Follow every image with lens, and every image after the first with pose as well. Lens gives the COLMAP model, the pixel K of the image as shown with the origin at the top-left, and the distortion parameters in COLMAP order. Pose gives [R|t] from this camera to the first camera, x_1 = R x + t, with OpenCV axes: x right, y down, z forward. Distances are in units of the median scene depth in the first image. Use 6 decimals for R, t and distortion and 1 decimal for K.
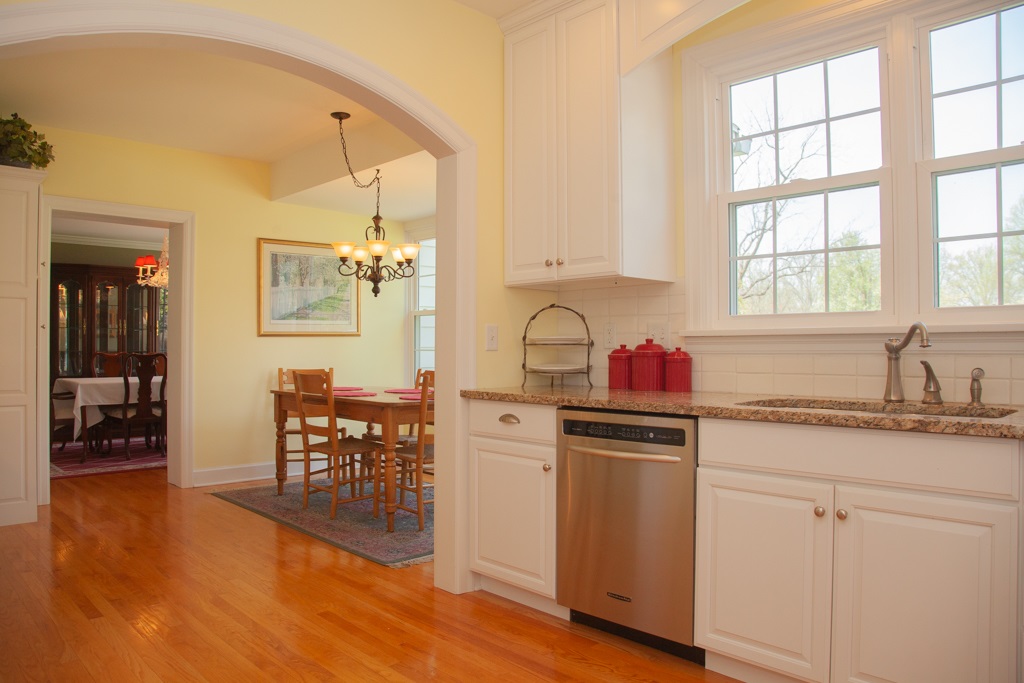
lens RADIAL K [[712.7, 0, 512.0], [0, 712.7, 341.5], [0, 0, 1]] dist [-0.129237, 0.077994]
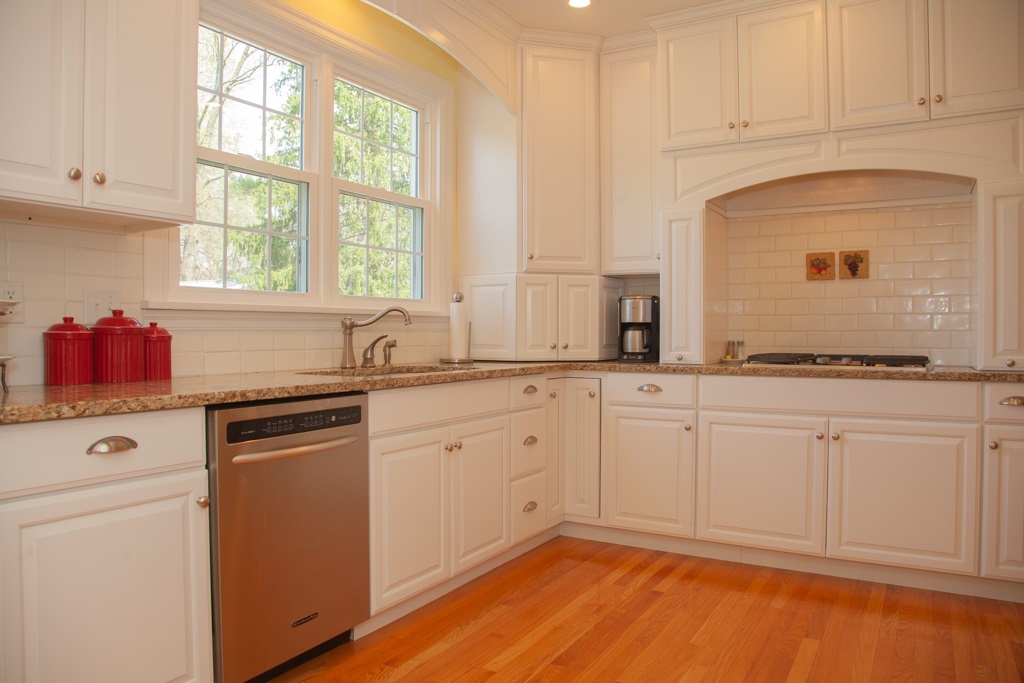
lens RADIAL K [[712.7, 0, 512.0], [0, 712.7, 341.5], [0, 0, 1]] dist [-0.129237, 0.077994]
pose [[-0.255878, -0.011103, 0.966645, -0.665309], [-0.007743, 0.999926, 0.009436, 0.021215], [-0.966678, -0.005070, -0.255945, 0.914143]]
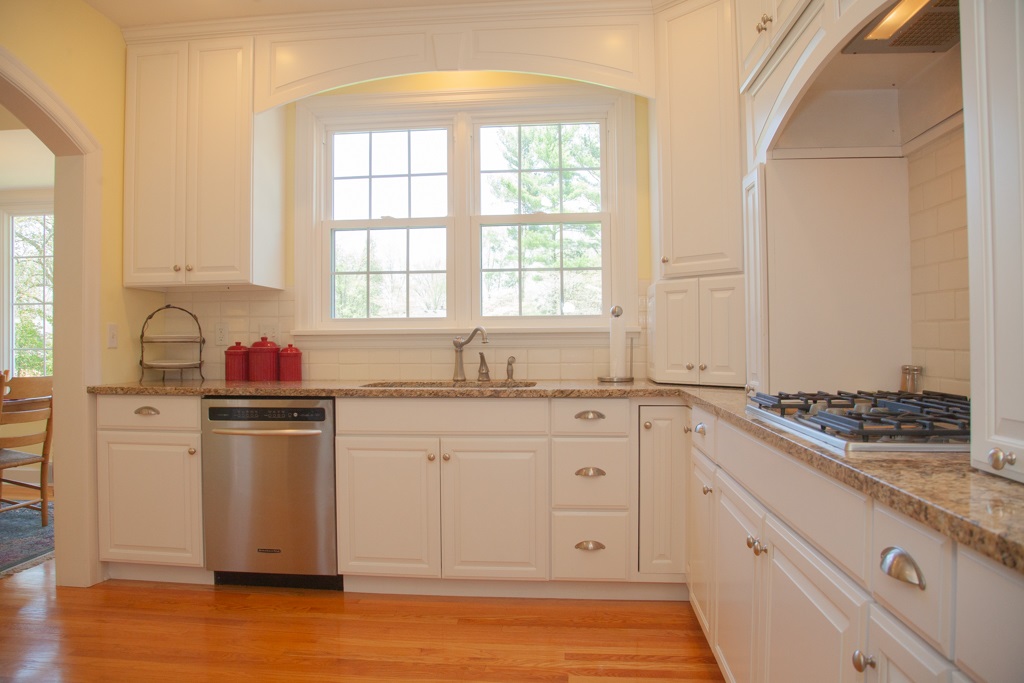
lens RADIAL K [[687.2, 0, 512.0], [0, 687.2, 341.5], [0, 0, 1]] dist [-0.142161, 0.066791]
pose [[0.750902, -0.003506, 0.660404, -0.275033], [-0.000007, 0.999986, 0.005317, -0.002710], [-0.660414, -0.003997, 0.750891, -0.134554]]
